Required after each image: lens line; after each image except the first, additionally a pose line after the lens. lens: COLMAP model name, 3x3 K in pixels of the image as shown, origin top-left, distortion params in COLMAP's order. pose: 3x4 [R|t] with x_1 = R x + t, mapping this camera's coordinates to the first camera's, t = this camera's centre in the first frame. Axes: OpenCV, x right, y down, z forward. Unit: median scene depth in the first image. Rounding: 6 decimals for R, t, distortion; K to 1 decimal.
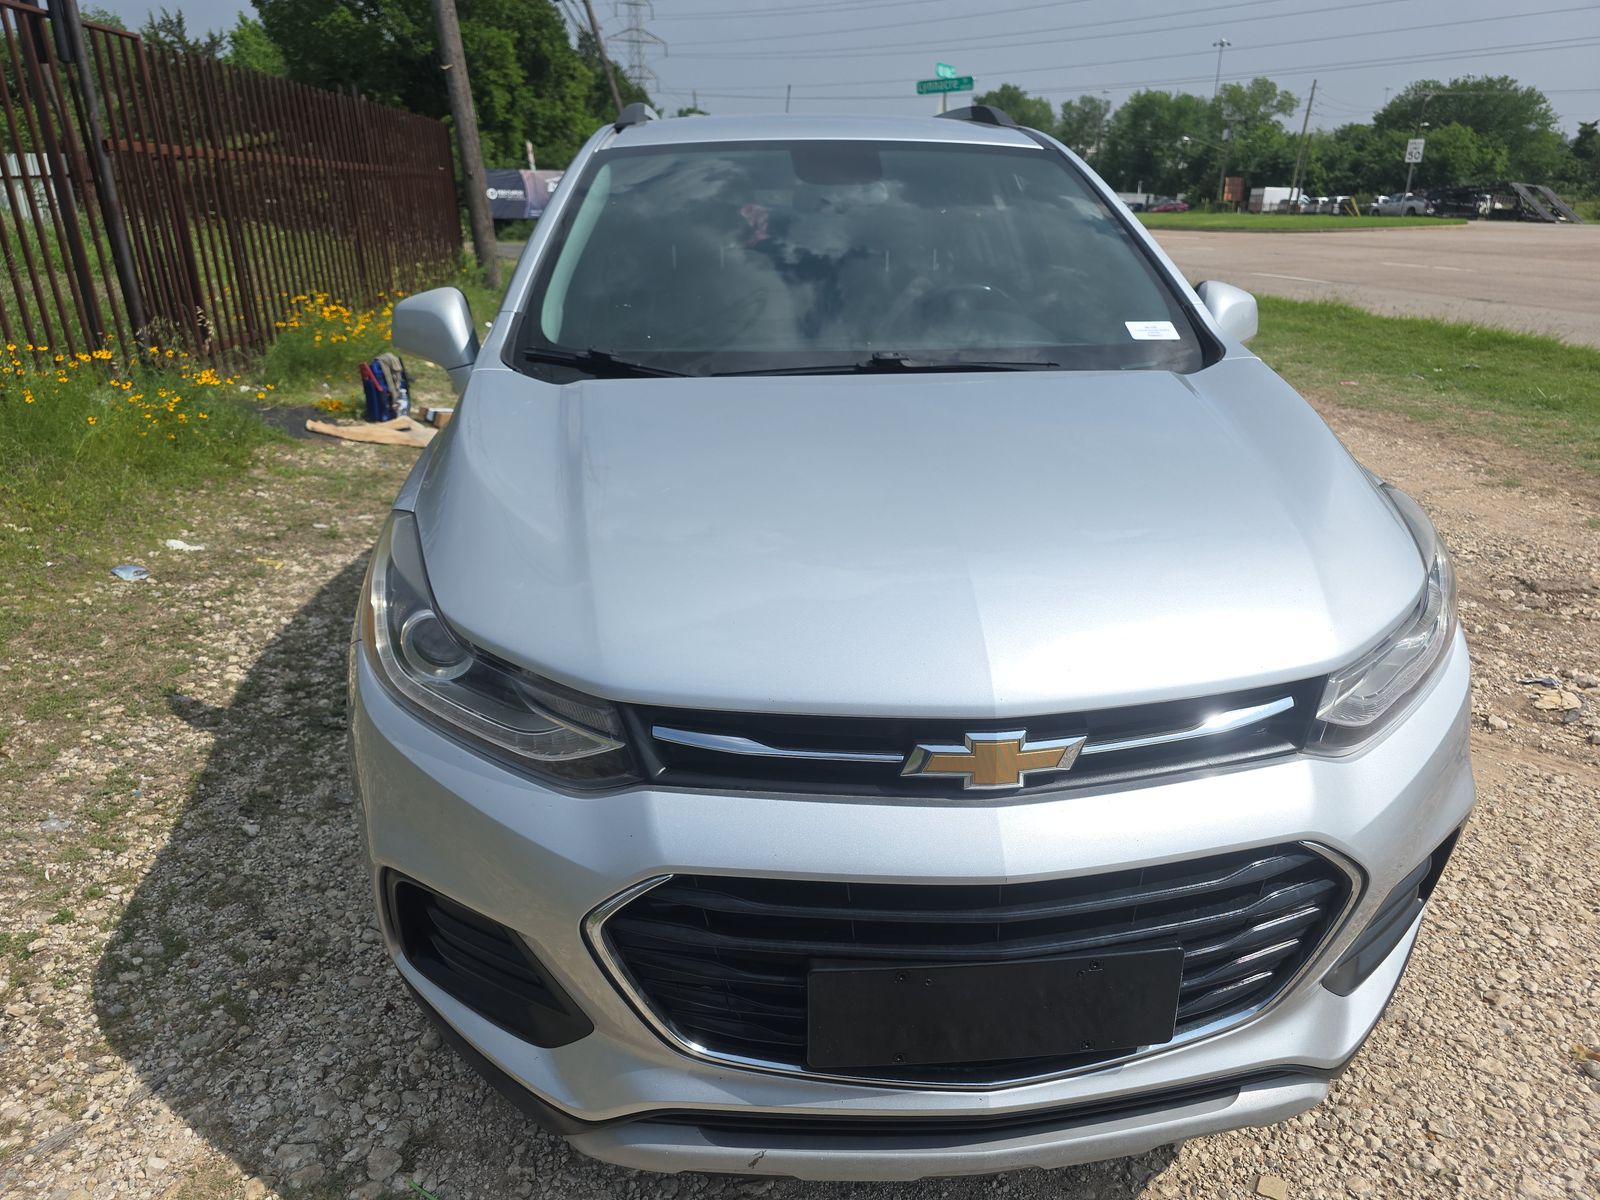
lens RADIAL K [[1190.9, 0, 799.1], [0, 1190.9, 624.2], [0, 0, 1]] dist [0.039608, -0.049238]
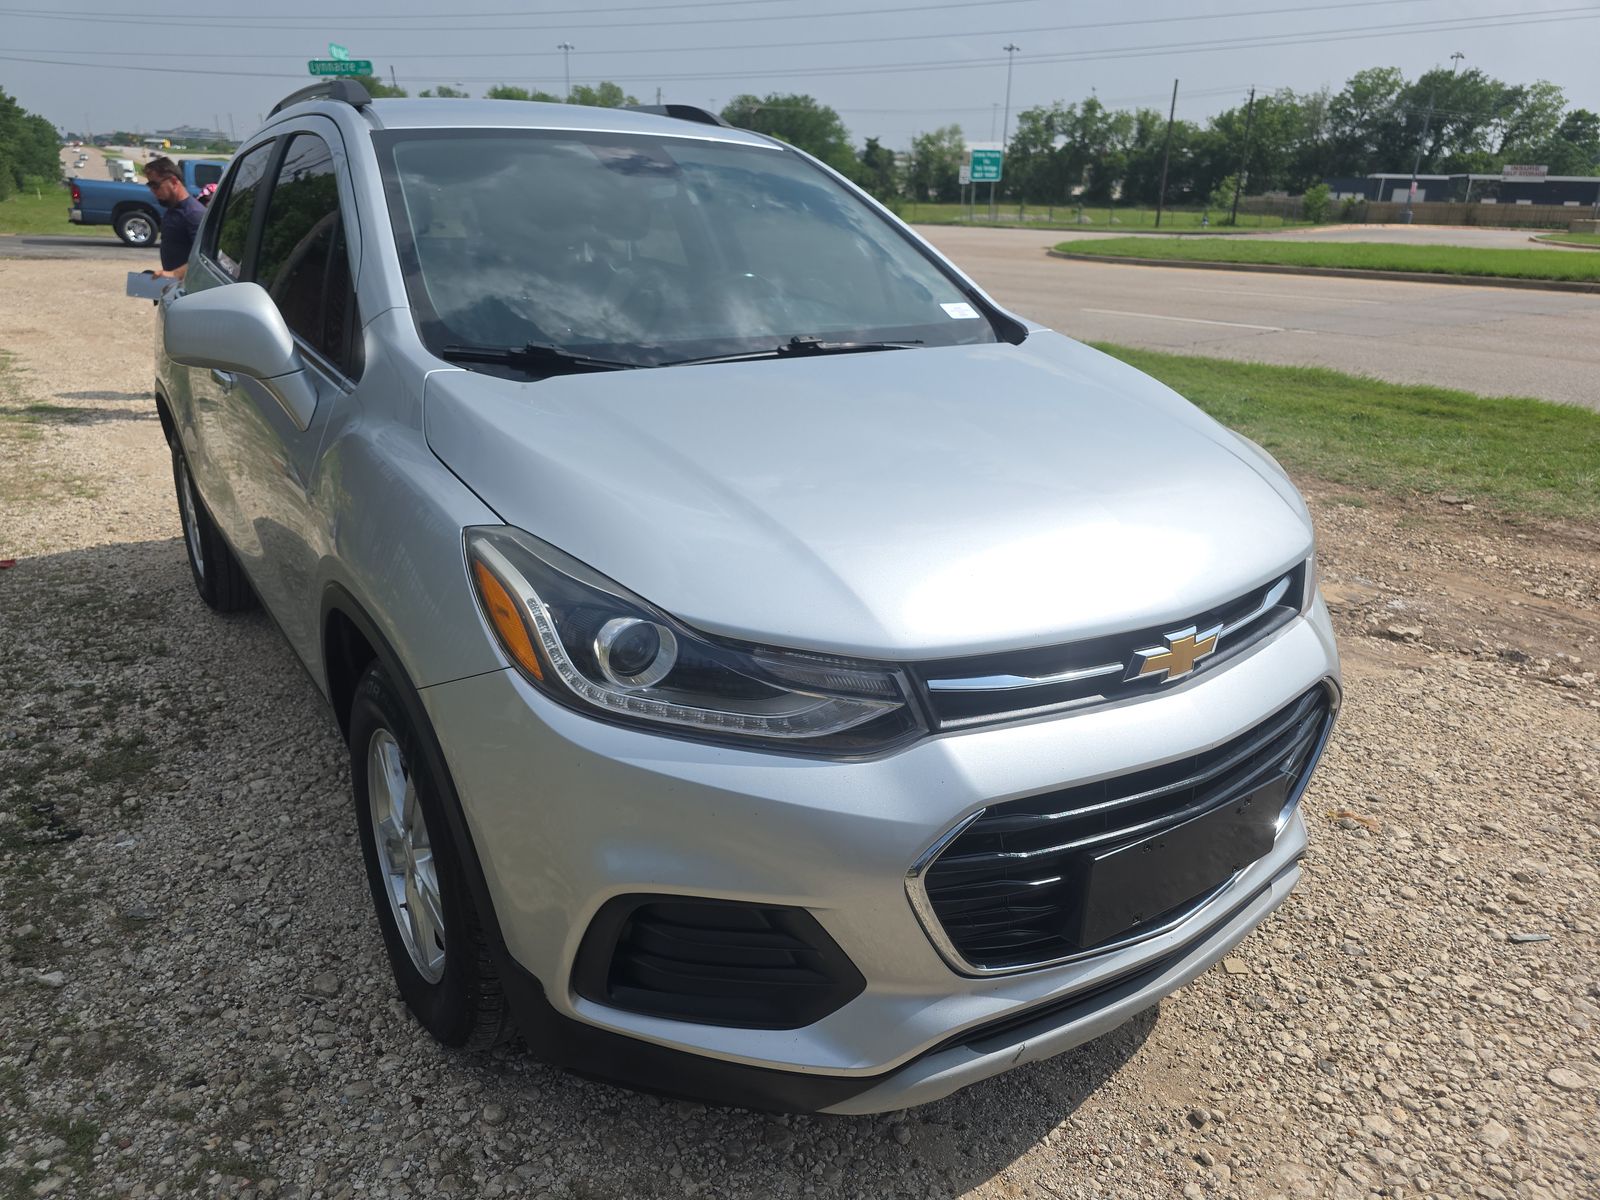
lens RADIAL K [[1205.3, 0, 785.3], [0, 1205.3, 600.0], [0, 0, 1]] dist [0.045840, -0.053614]
pose [[0.851089, -0.147139, 0.503982, -0.521895], [0.155136, 0.987542, 0.026333, -0.023913], [-0.501578, 0.055773, 0.863313, 0.079601]]
